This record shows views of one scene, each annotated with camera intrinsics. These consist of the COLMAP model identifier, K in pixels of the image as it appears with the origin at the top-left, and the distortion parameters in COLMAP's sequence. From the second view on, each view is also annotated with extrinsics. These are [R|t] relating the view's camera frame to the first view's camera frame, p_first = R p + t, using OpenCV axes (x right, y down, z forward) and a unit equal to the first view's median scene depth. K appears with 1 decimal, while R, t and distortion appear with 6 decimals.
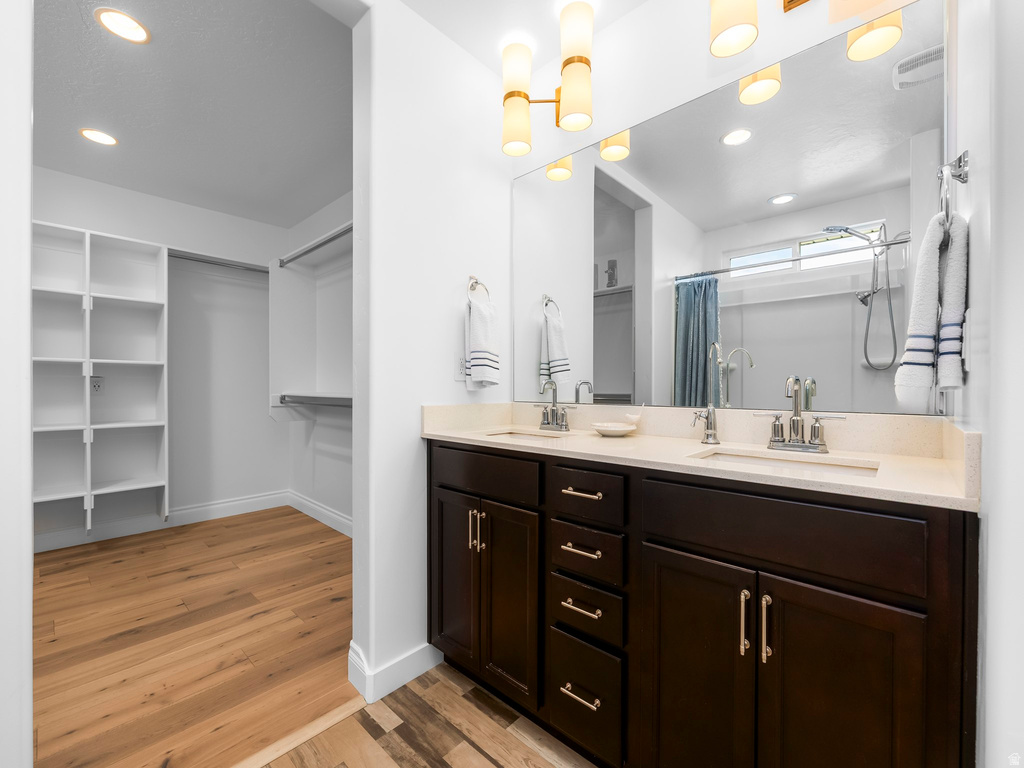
lens RADIAL K [[428.8, 0, 511.5], [0, 428.8, 390.2], [0, 0, 1]] dist [-0.002476, -0.002369]
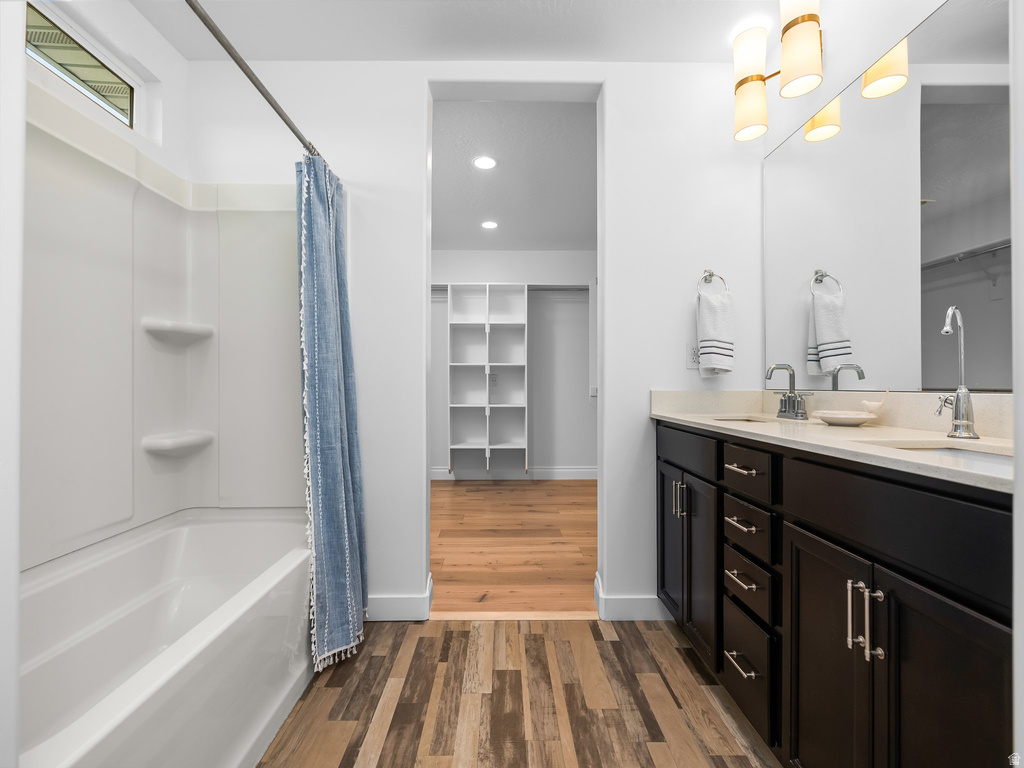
lens RADIAL K [[428.8, 0, 507.0], [0, 428.8, 385.6], [0, 0, 1]] dist [-0.002476, -0.002369]
pose [[0.688983, -0.000346, -0.724778, 0.345111], [-0.005045, 0.999973, -0.005273, 0.029583], [0.724760, 0.007290, 0.688963, -0.087431]]
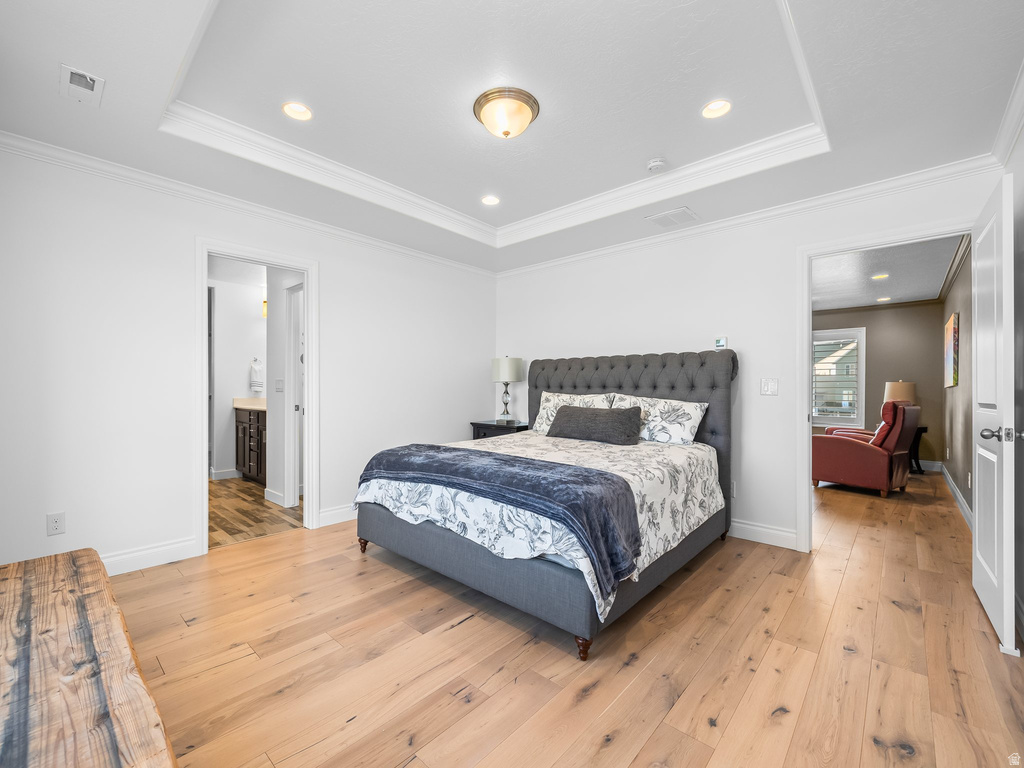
lens RADIAL K [[428.8, 0, 511.3], [0, 428.8, 388.9], [0, 0, 1]] dist [-0.002476, -0.002369]
pose [[0.999937, -0.004160, 0.010416, 1.822891], [0.004230, 0.999969, -0.006685, -0.001961], [-0.010388, 0.006729, 0.999923, -2.250567]]
